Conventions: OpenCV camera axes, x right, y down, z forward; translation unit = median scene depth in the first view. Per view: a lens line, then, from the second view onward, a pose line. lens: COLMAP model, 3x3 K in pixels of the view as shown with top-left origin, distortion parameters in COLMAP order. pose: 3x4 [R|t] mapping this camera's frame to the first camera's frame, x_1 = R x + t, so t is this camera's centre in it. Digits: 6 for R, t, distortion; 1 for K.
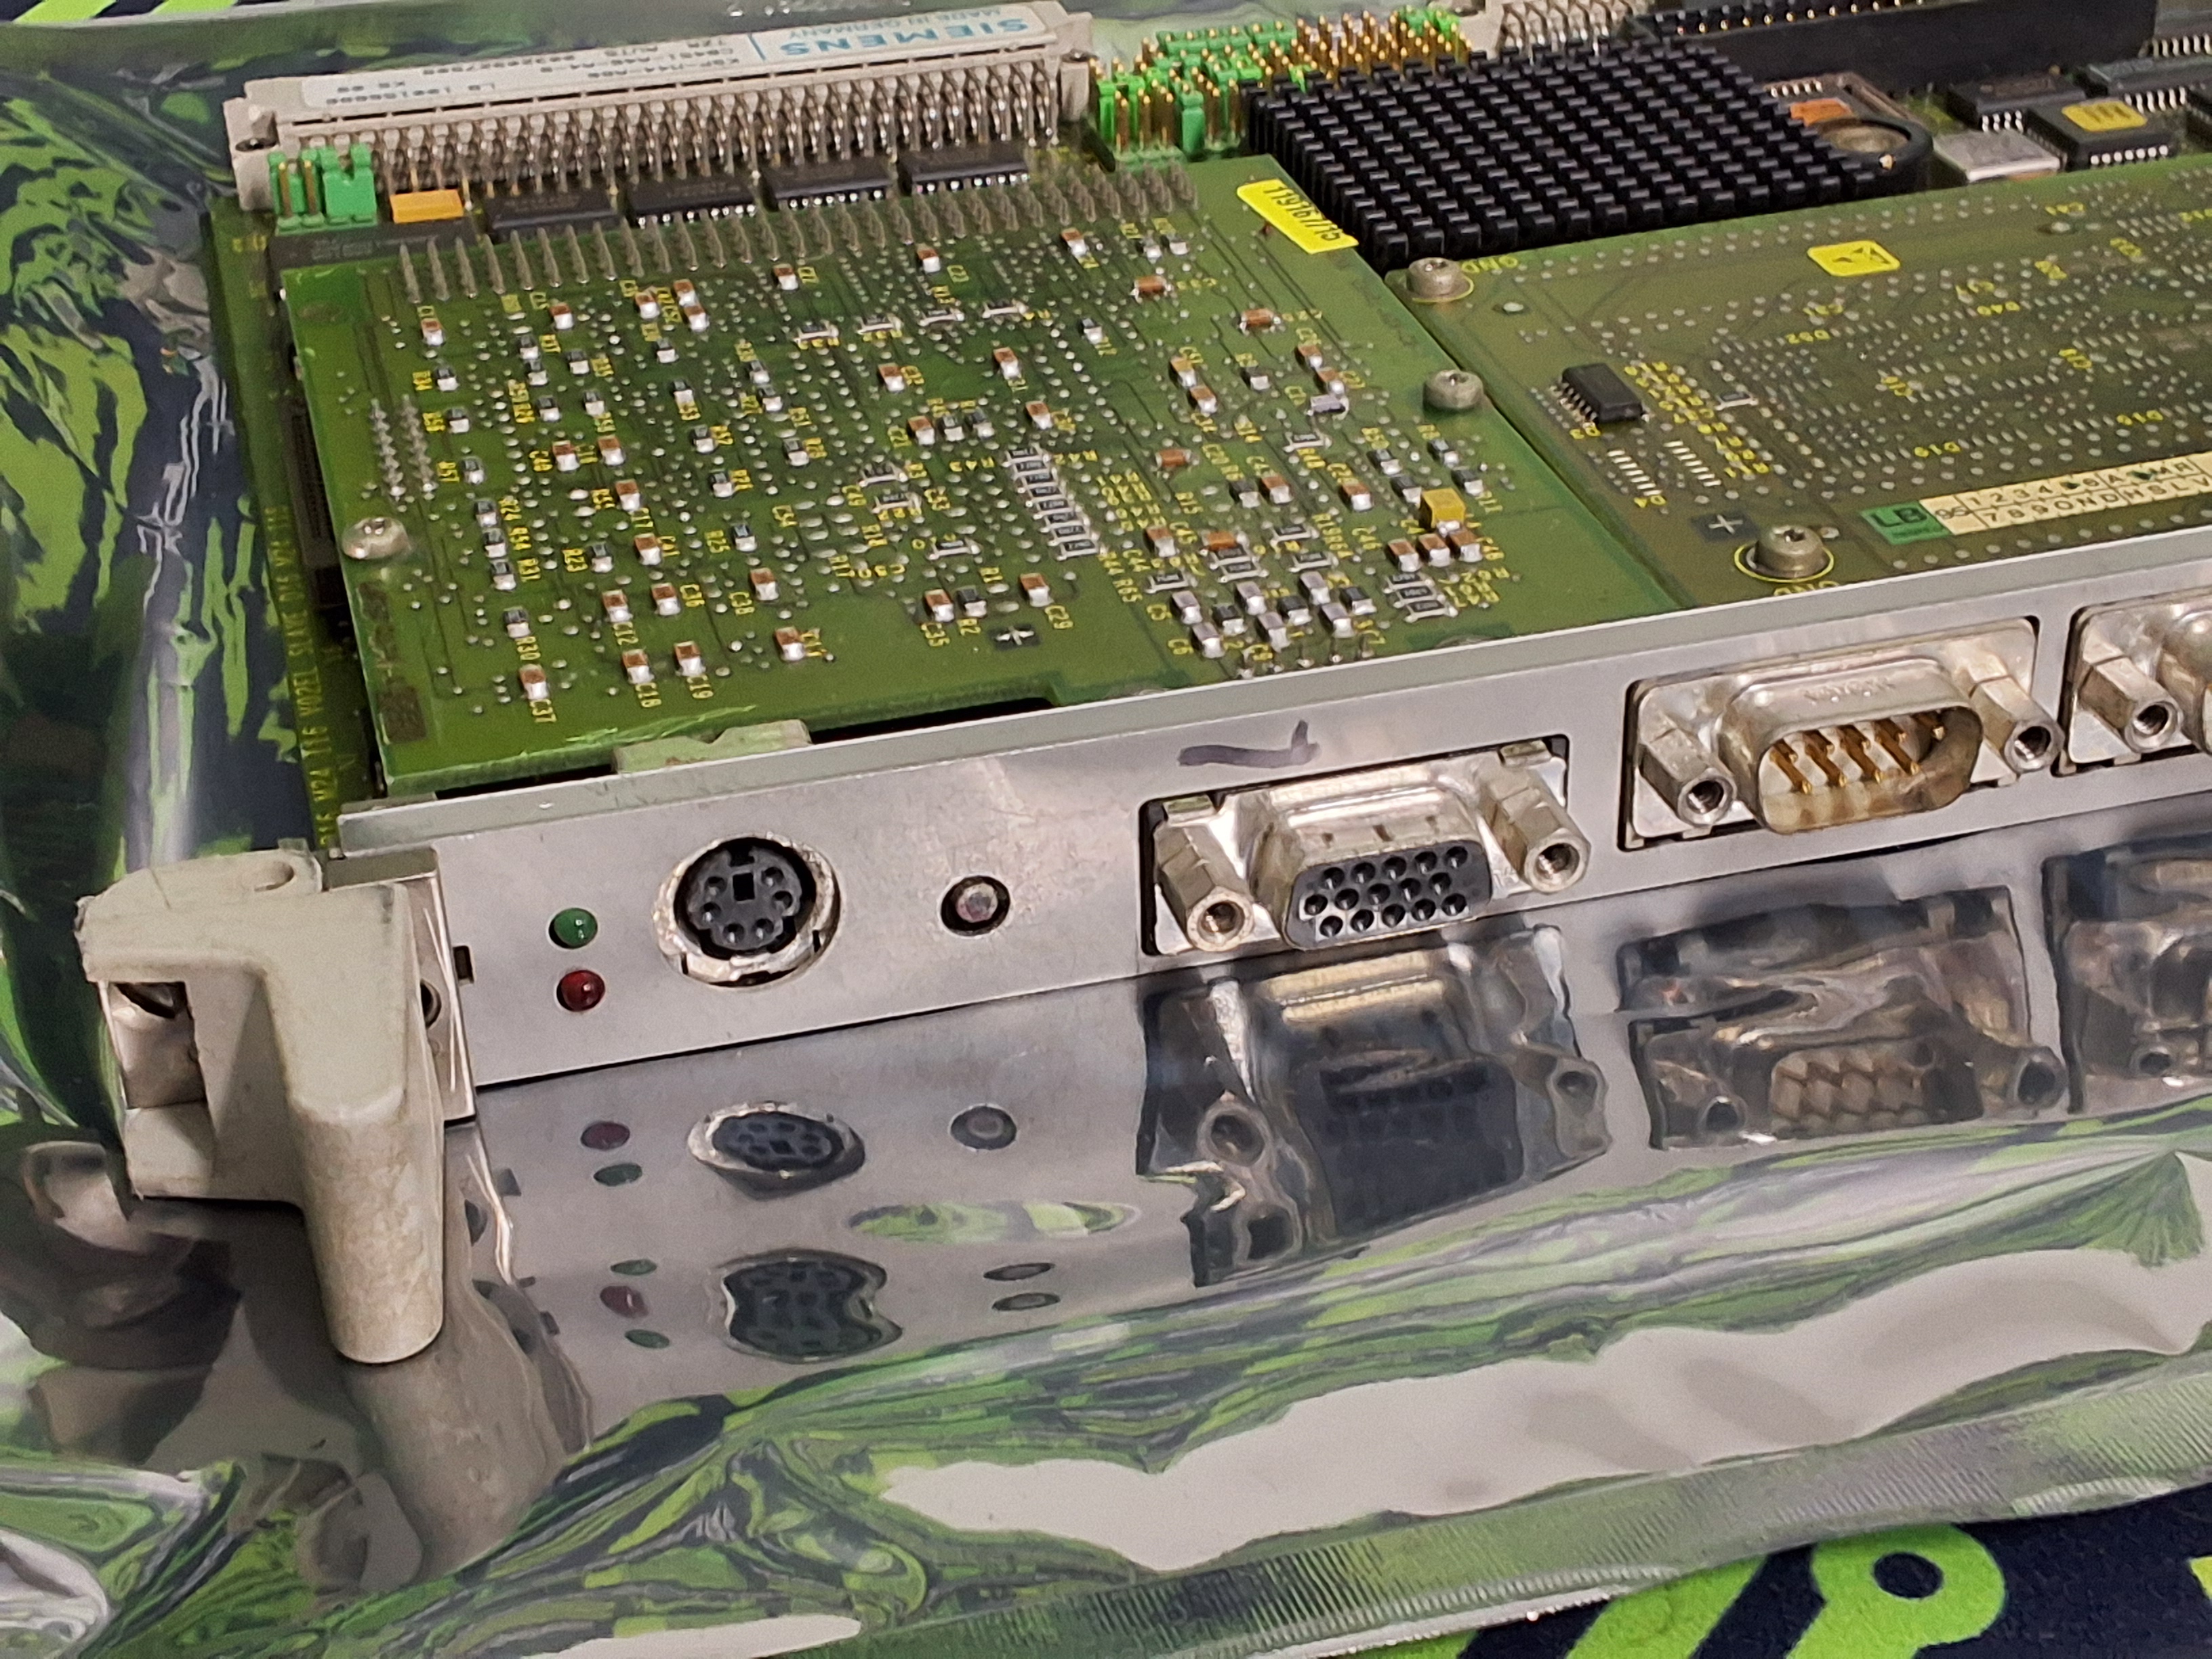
lens RADIAL K [[3599.0, 0, 1087.2], [0, 3599.0, 834.6], [0, 0, 1]] dist [0.100221, 0.084315]
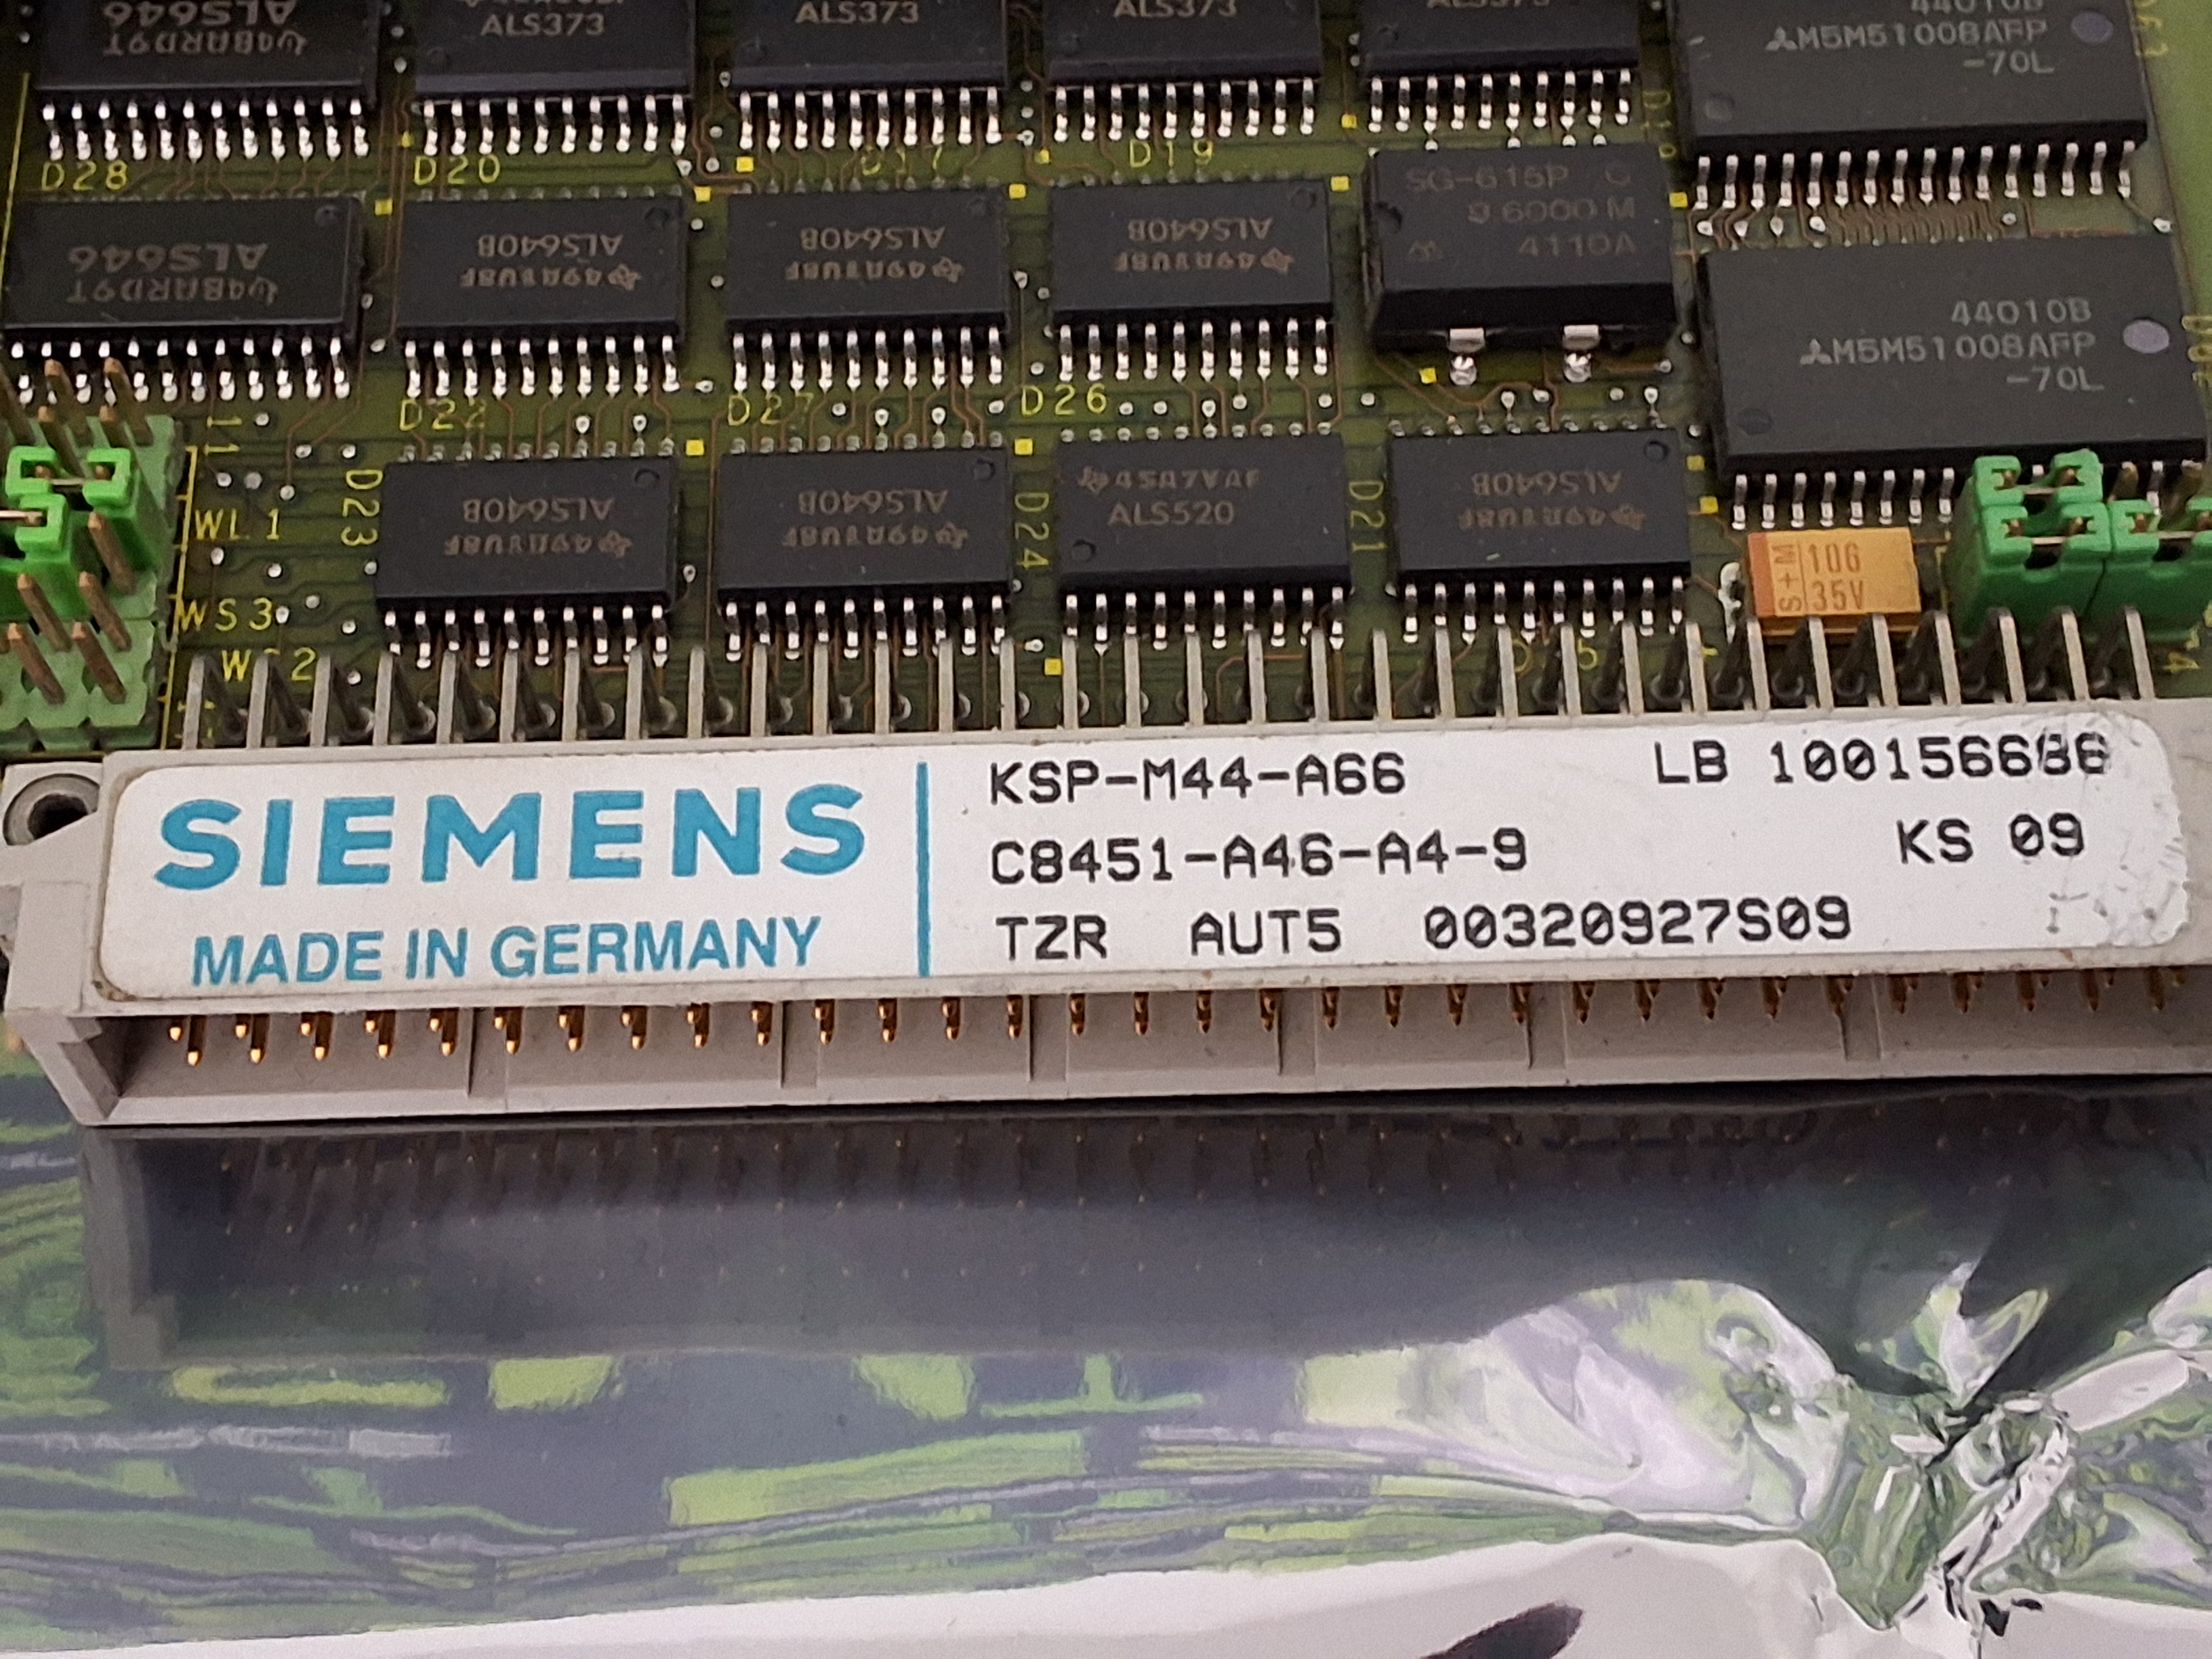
lens RADIAL K [[3599.0, 0, 1087.2], [0, 3599.0, 834.6], [0, 0, 1]] dist [0.100221, 0.084315]
pose [[-0.970439, -0.195555, 0.141443, -0.201485], [0.155475, -0.058292, 0.986118, -0.728466], [-0.184596, 0.978959, 0.086973, 1.237151]]
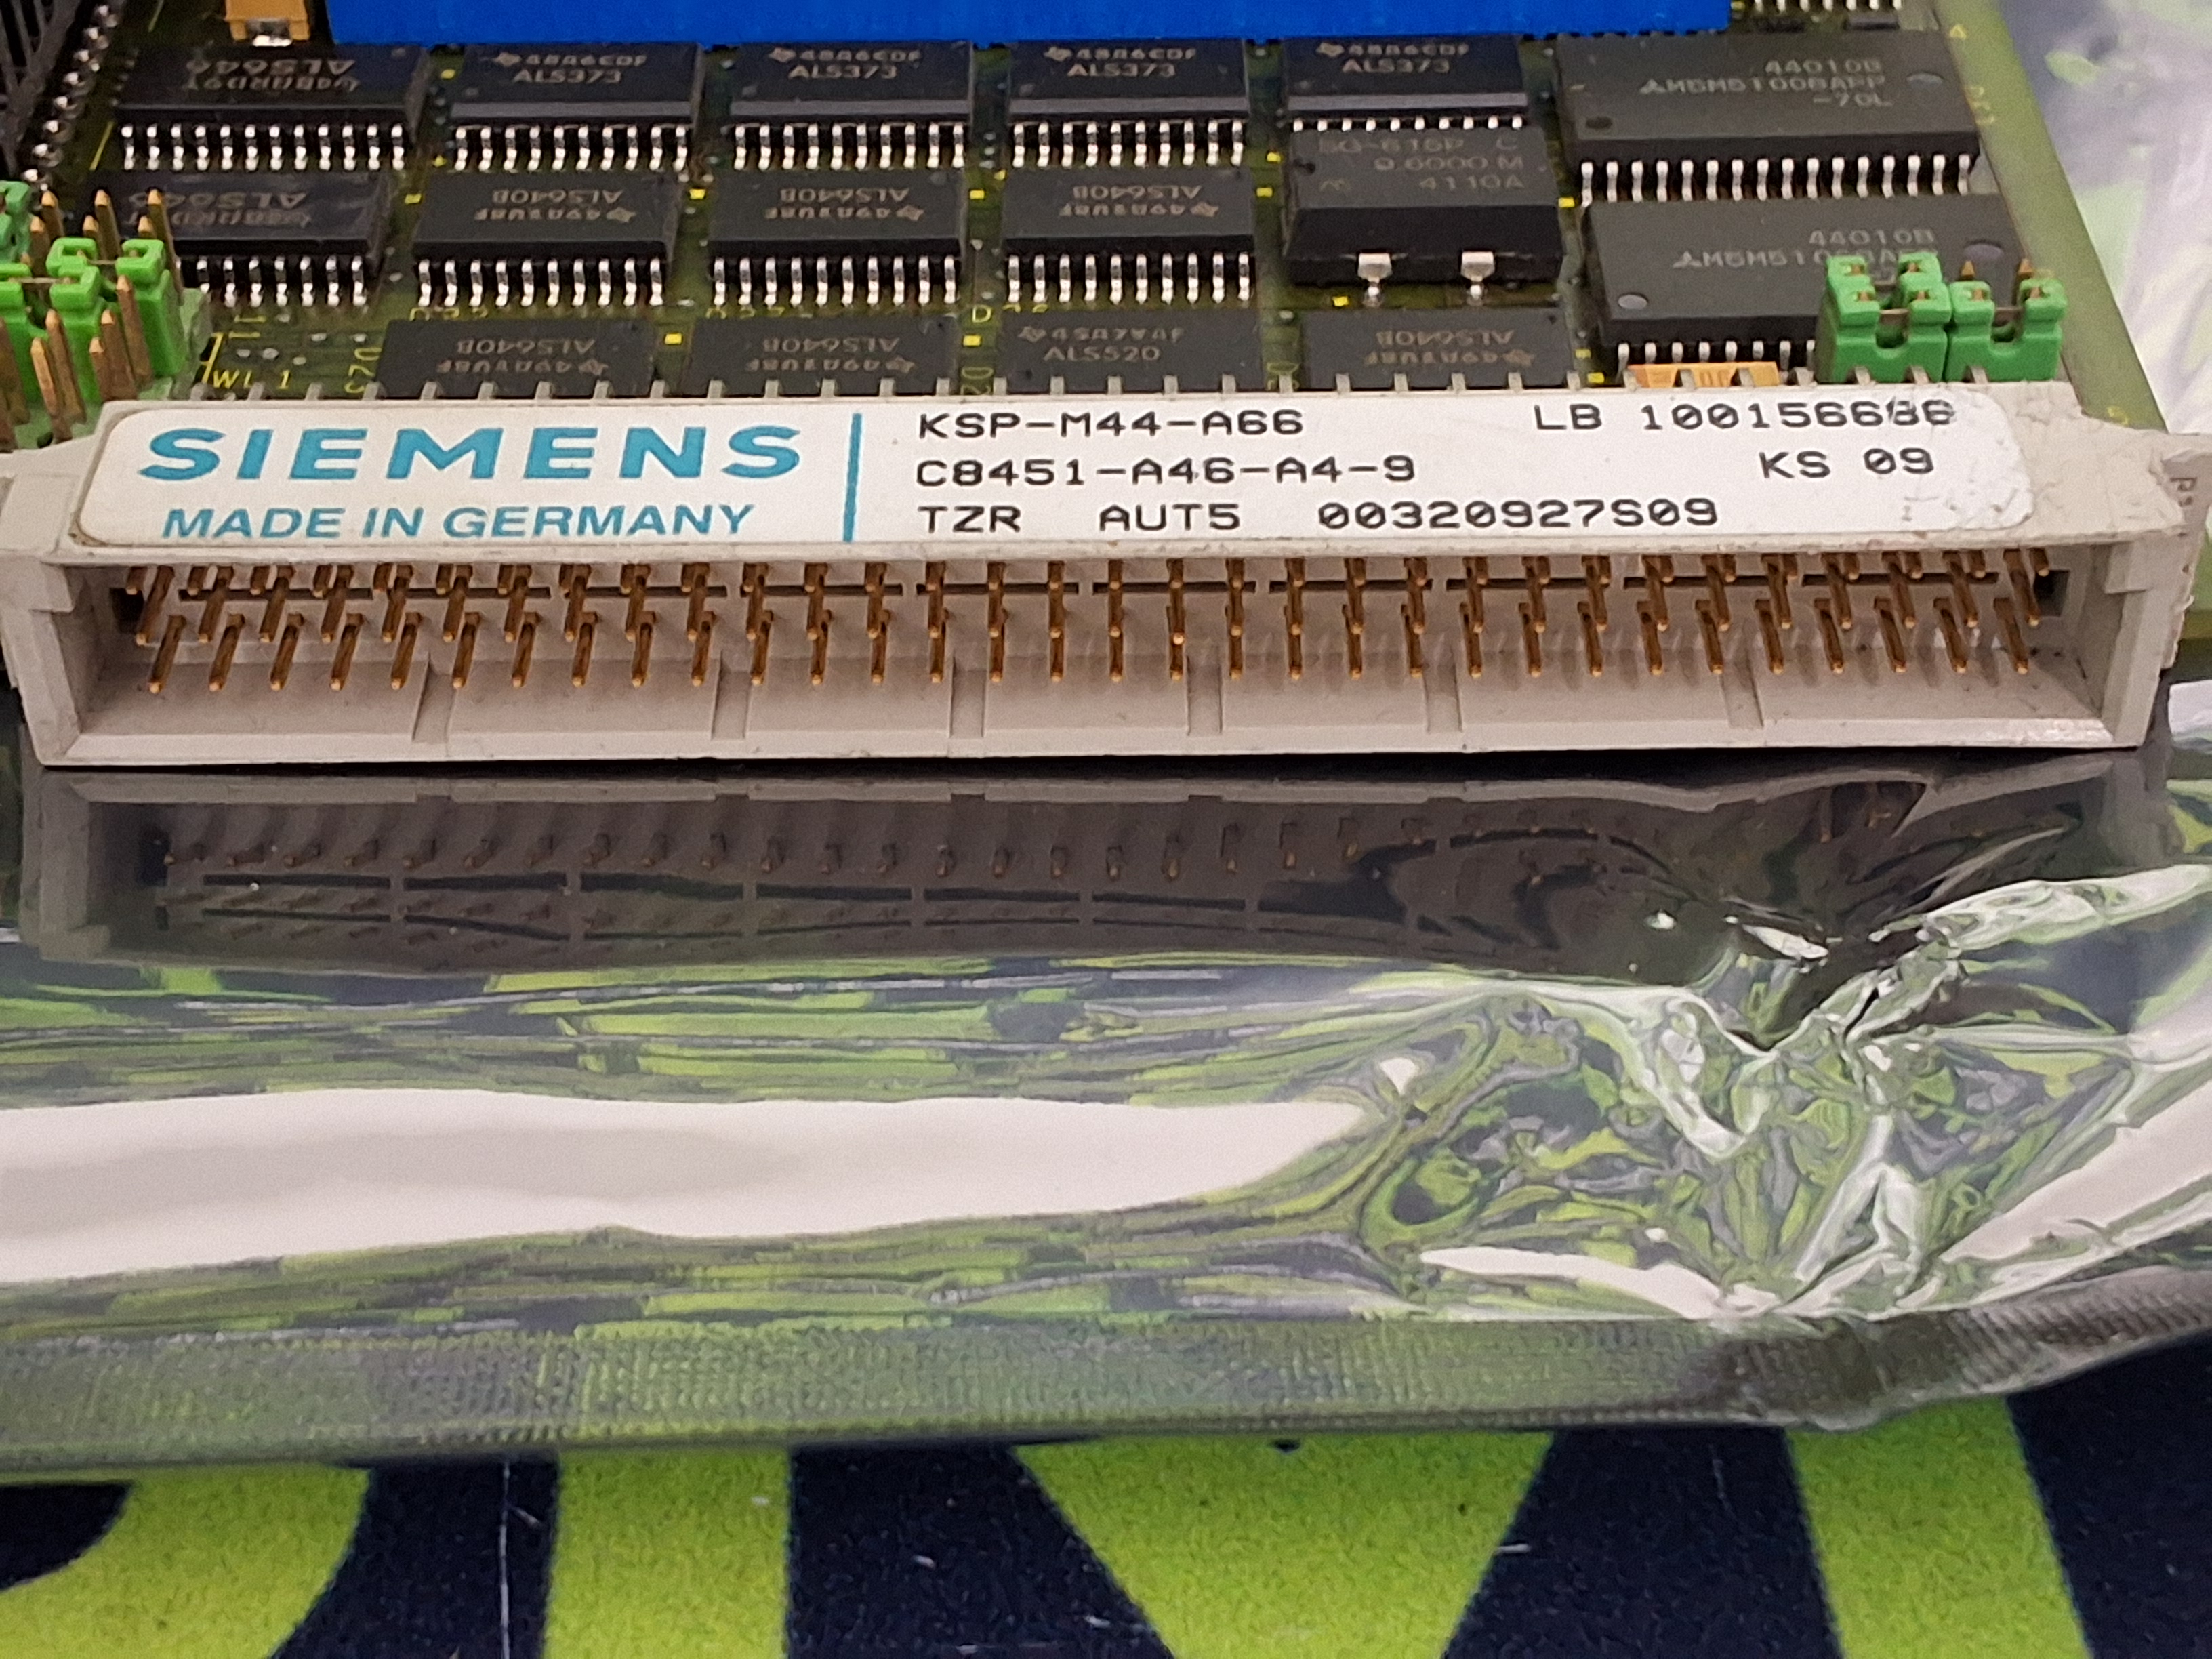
lens RADIAL K [[3599.0, 0, 1087.2], [0, 3599.0, 834.6], [0, 0, 1]] dist [0.100221, 0.084315]
pose [[-0.964429, -0.141932, 0.223007, -0.265030], [0.165819, 0.332179, 0.928526, -0.715780], [-0.205866, 0.932476, -0.296828, 1.470651]]
